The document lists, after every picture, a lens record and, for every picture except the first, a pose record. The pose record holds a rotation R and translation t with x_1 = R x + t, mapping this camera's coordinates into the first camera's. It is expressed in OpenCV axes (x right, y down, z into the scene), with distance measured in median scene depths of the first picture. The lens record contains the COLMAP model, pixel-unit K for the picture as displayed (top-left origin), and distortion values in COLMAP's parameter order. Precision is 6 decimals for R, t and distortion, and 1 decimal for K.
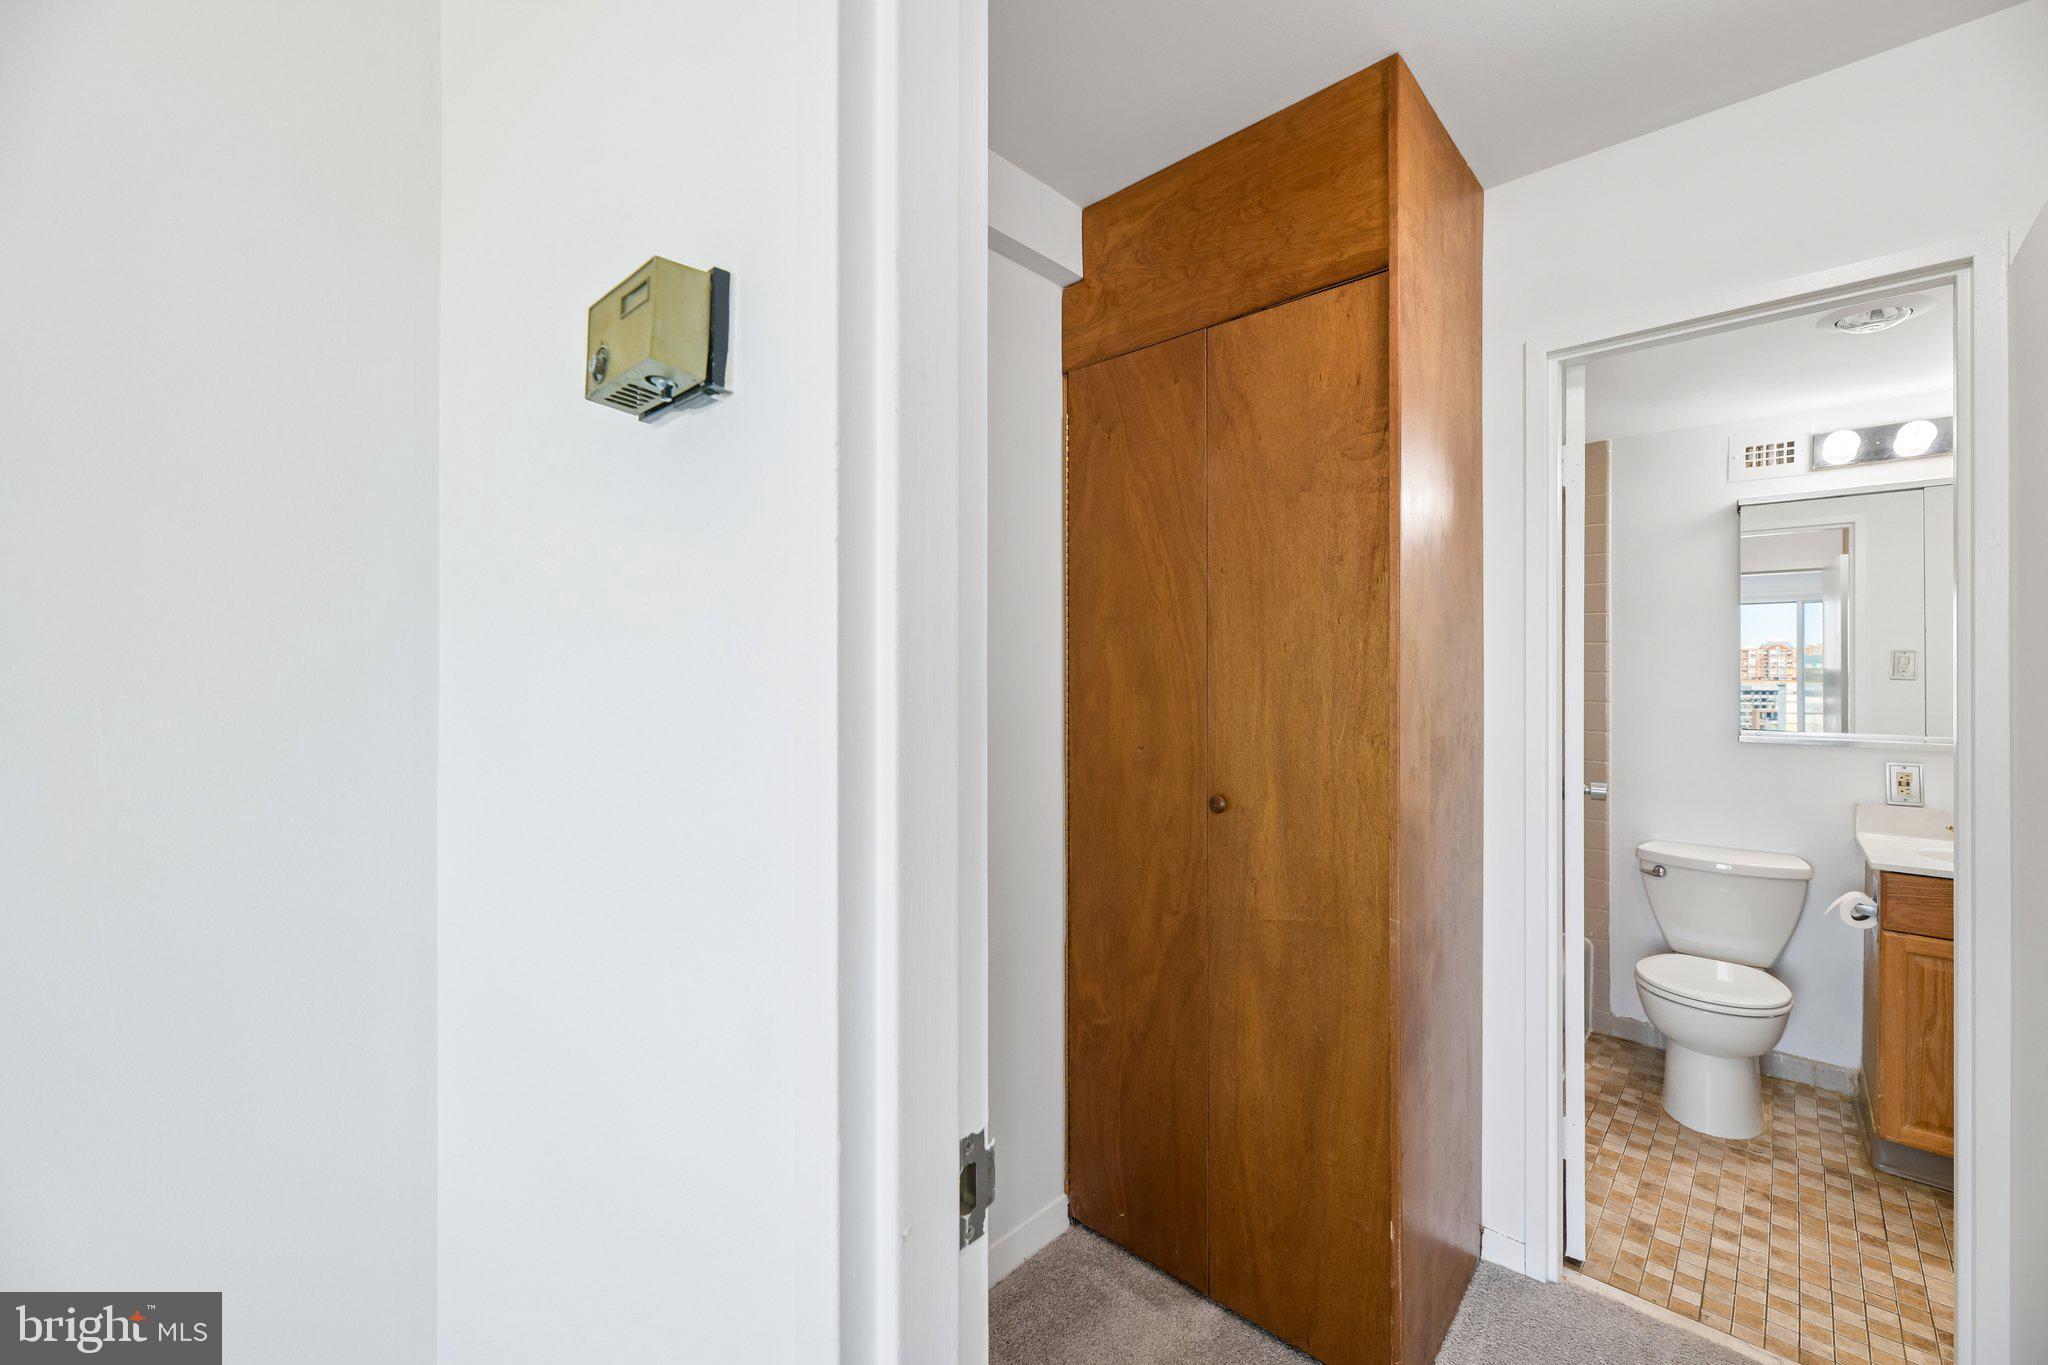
lens RADIAL K [[839.2, 0, 1011.5], [0, 839.2, 666.0], [0, 0, 1]] dist [0.002589, -0.004058]
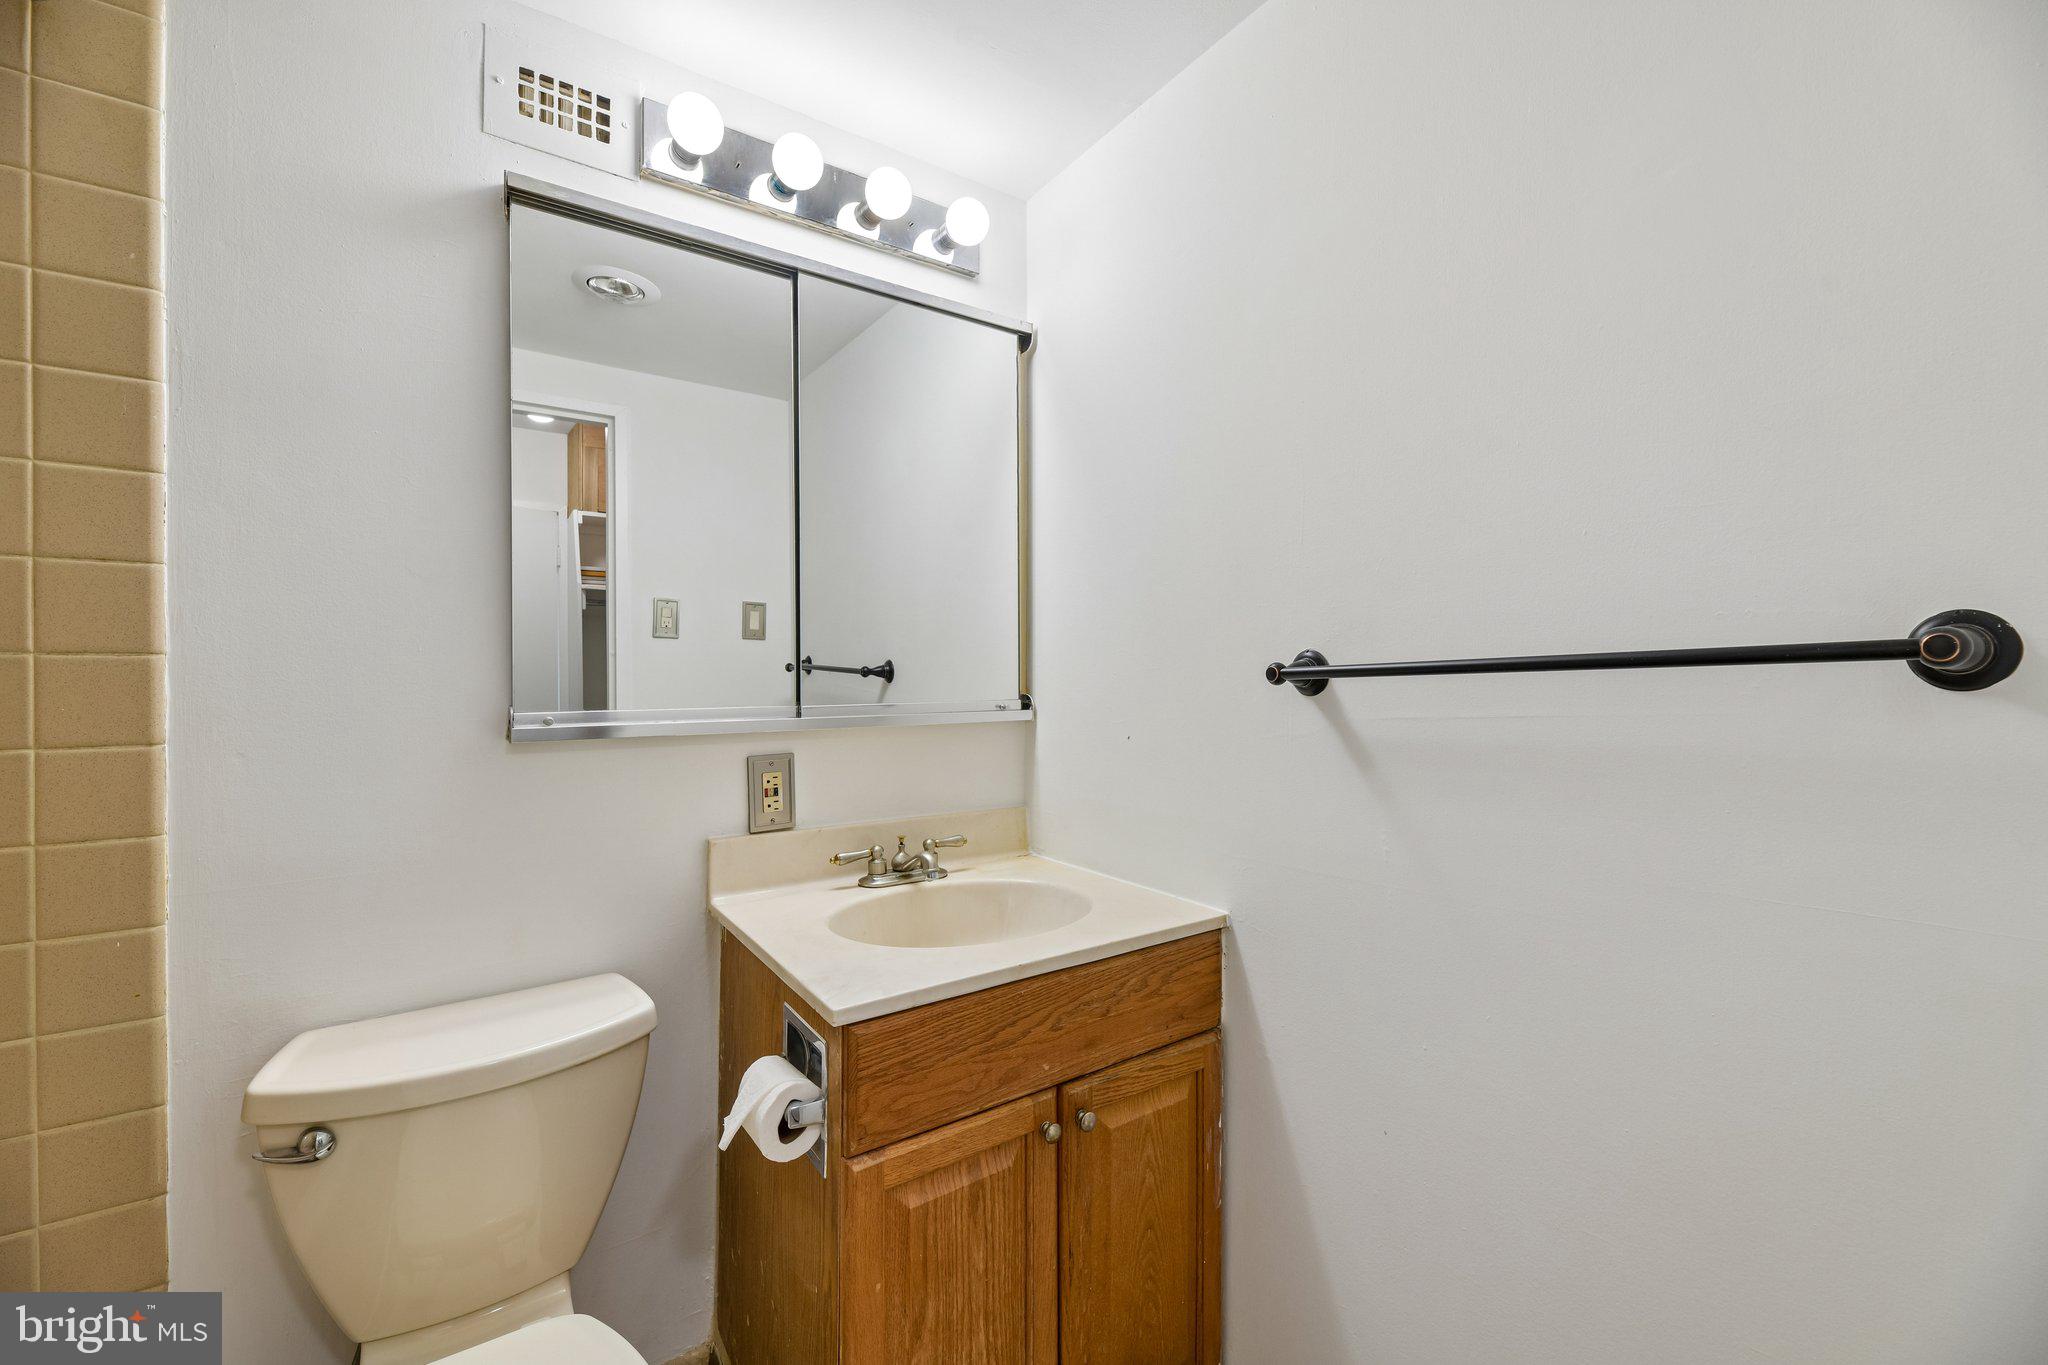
lens RADIAL K [[839.2, 0, 1028.6], [0, 839.2, 671.2], [0, 0, 1]] dist [0.002589, -0.004058]
pose [[0.223879, -0.011537, 0.974549, 0.522566], [-0.010686, 0.999841, 0.014292, 0.047073], [-0.974558, -0.013613, 0.223720, 0.661296]]
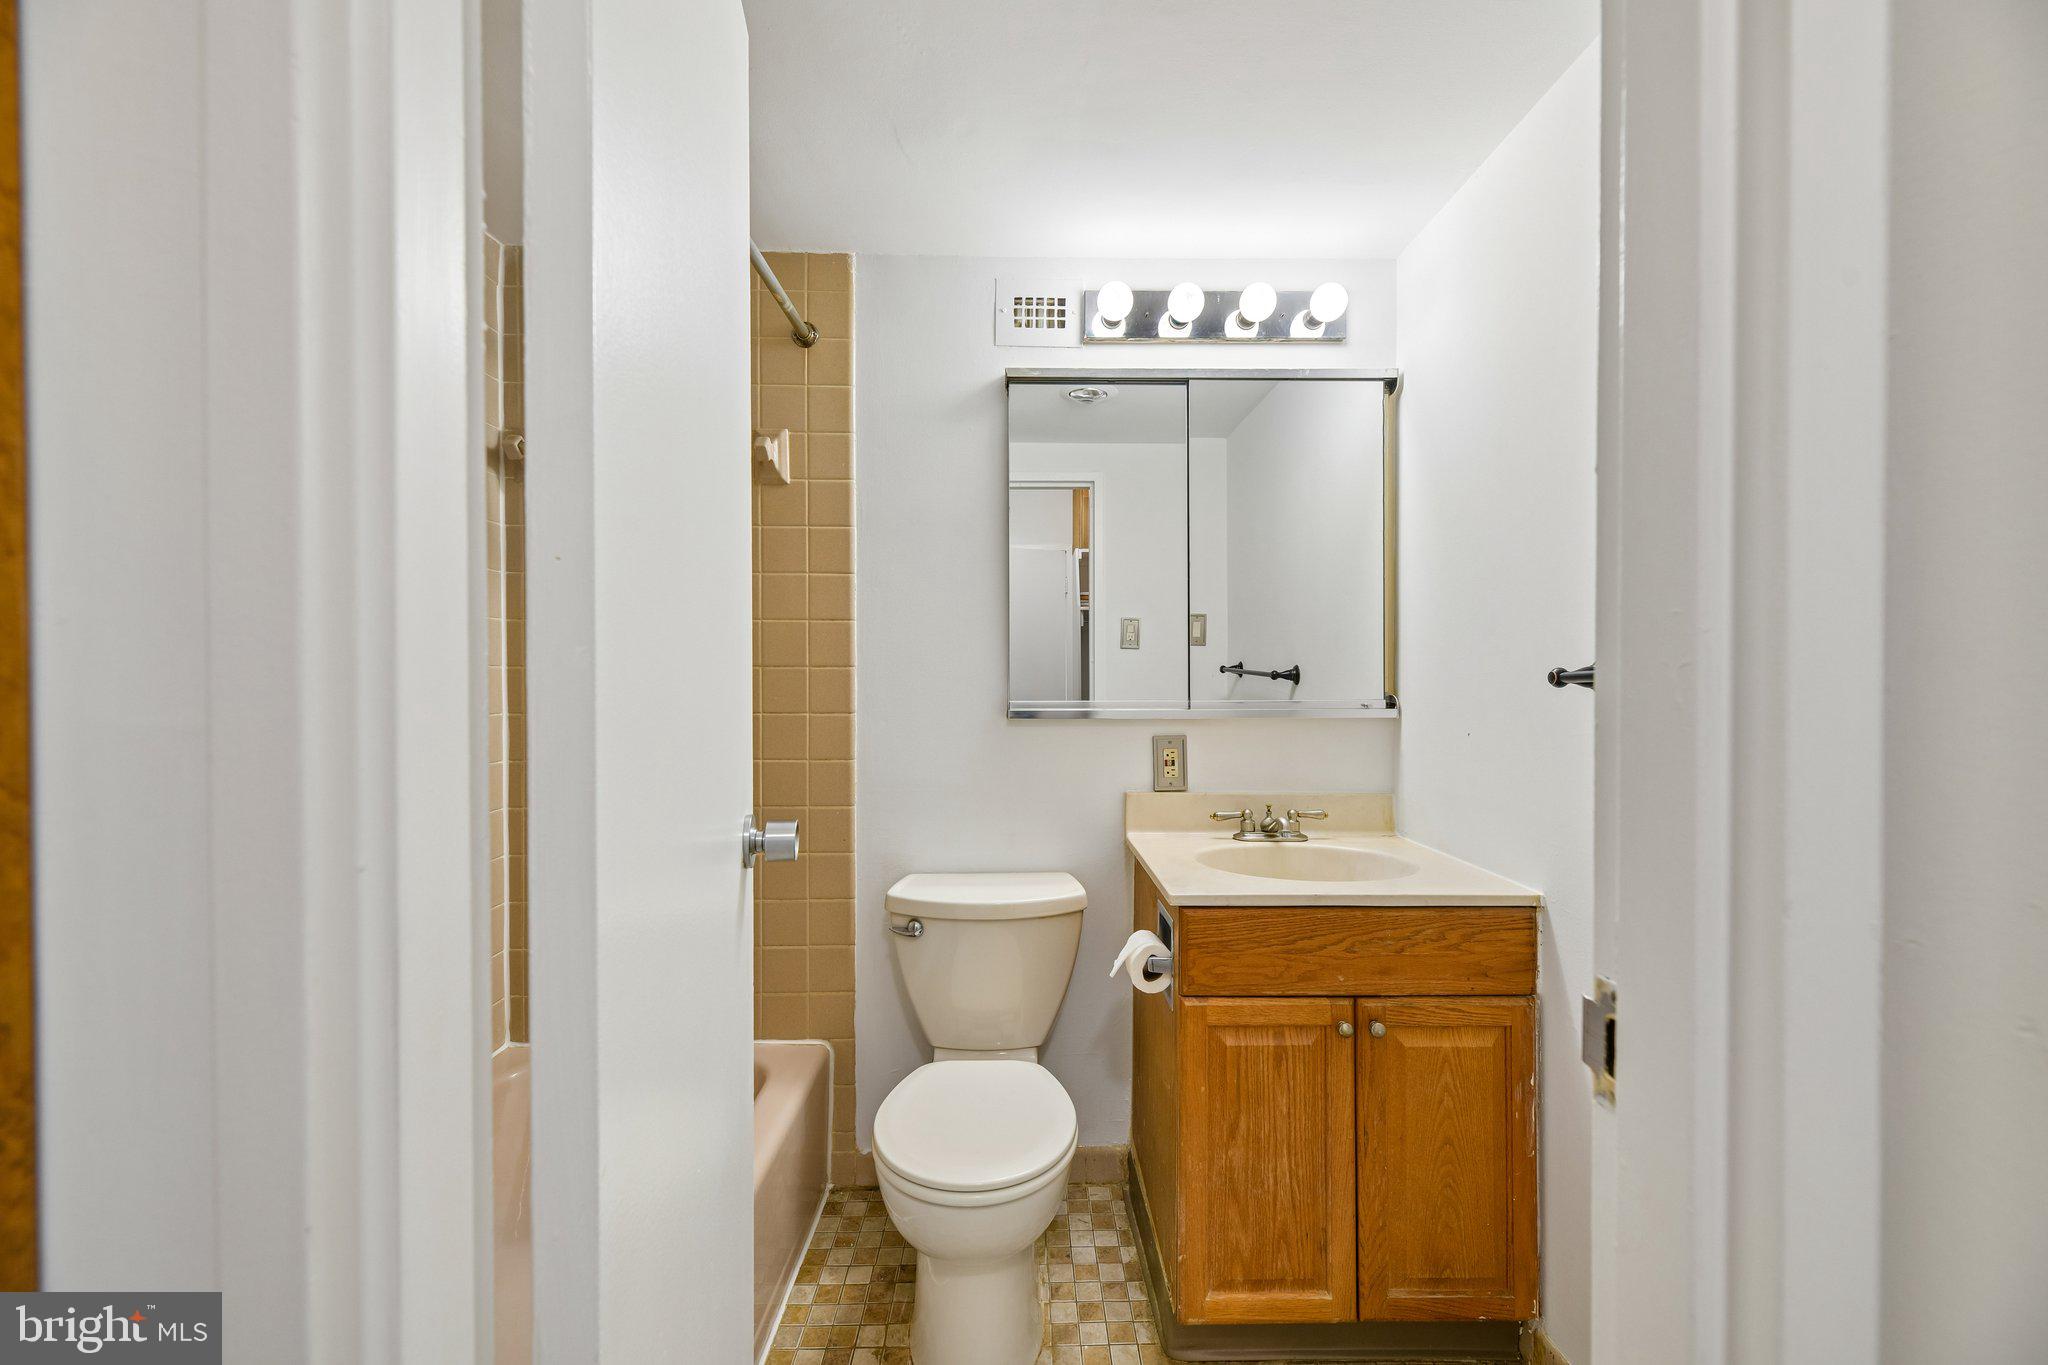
lens RADIAL K [[839.2, 0, 1026.5], [0, 839.2, 673.3], [0, 0, 1]] dist [0.002589, -0.004058]
pose [[0.723452, -0.010817, 0.690290, 0.409127], [-0.002536, 0.999829, 0.018325, 0.041674], [-0.690370, -0.015008, 0.723300, 0.497631]]
